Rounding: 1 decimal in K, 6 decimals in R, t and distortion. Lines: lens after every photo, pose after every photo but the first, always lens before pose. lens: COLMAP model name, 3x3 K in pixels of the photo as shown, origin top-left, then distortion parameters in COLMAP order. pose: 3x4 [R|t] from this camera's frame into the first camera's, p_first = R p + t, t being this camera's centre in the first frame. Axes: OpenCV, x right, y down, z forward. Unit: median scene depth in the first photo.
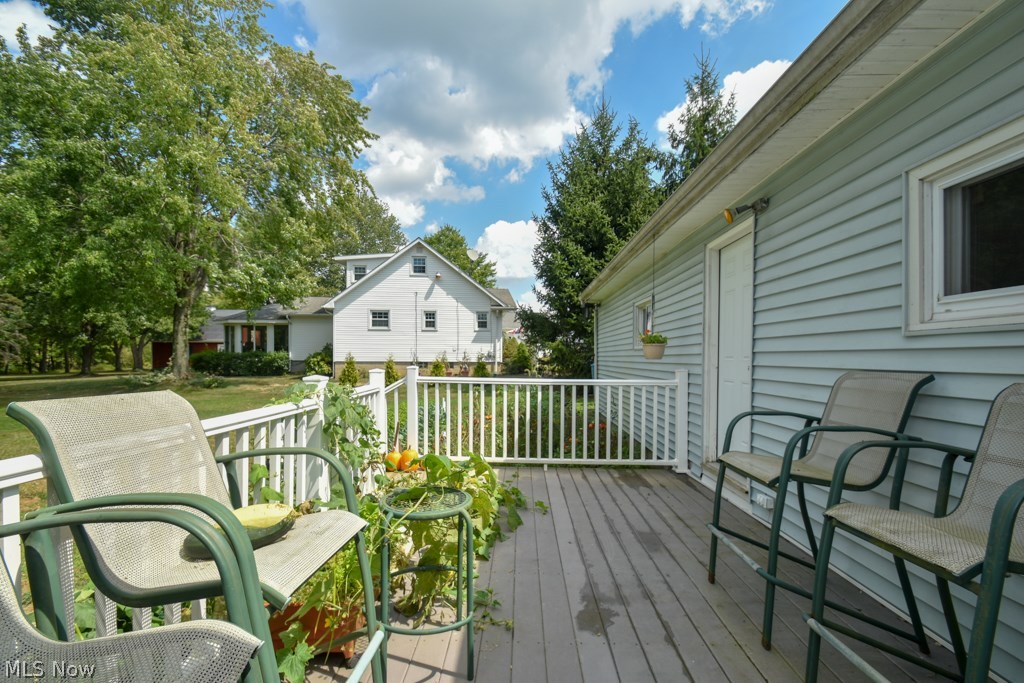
lens RADIAL K [[444.3, 0, 509.8], [0, 444.3, 360.8], [0, 0, 1]] dist [0.000446, -0.000013]
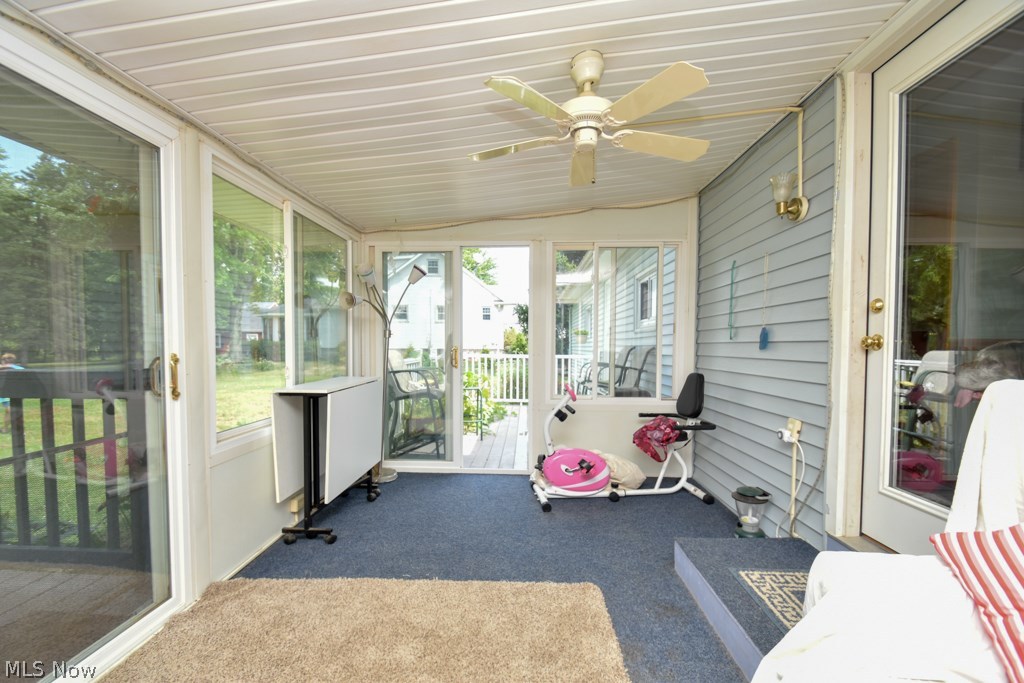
lens RADIAL K [[444.3, 0, 509.8], [0, 444.3, 360.8], [0, 0, 1]] dist [0.000446, -0.000013]
pose [[0.999938, 0.000263, -0.011128, 0.014061], [0.000019, 0.999680, 0.025297, 0.005085], [0.011131, -0.025296, 0.999618, -0.198367]]
